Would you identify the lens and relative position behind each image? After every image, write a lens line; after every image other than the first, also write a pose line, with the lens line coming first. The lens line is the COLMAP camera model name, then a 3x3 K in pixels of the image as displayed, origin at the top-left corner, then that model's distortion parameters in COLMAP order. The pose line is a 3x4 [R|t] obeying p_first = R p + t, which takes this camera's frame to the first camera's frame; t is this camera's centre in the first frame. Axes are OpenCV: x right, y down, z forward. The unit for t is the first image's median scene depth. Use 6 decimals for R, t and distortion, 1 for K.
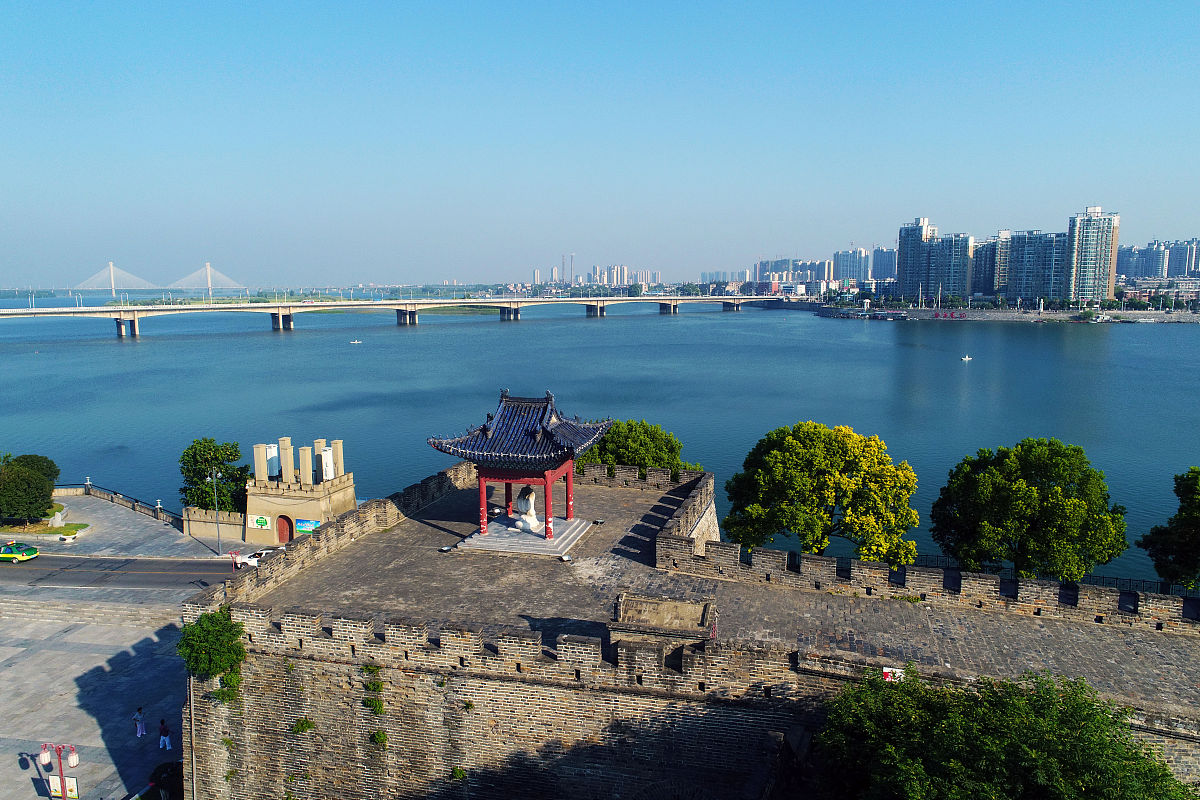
lens RADIAL K [[807.9, 0, 600.0], [0, 807.9, 400.0], [0, 0, 1]] dist [0.000362, -0.000611]
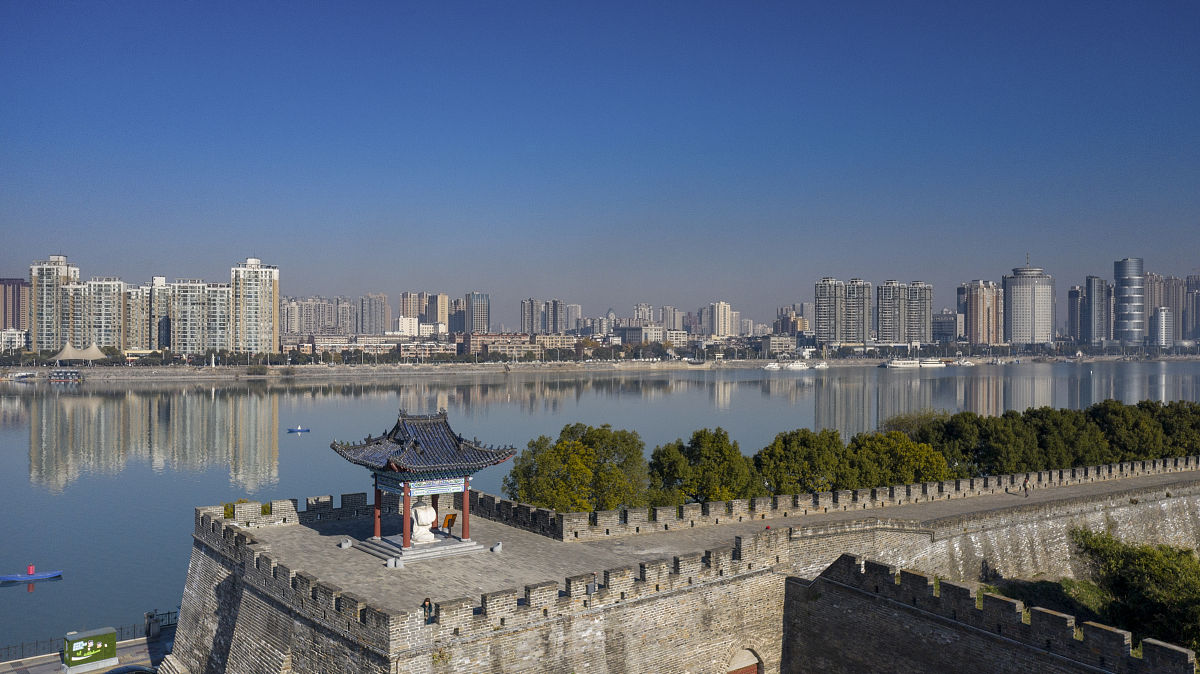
lens RADIAL K [[956.1, 0, 600.0], [0, 956.1, 337.0], [0, 0, 1]] dist [-0.005310, 0.000712]
pose [[0.600067, 0.010501, 0.799881, -1.413578], [0.104827, 0.990259, -0.091641, 0.053612], [-0.793052, 0.138839, 0.593121, 0.075685]]
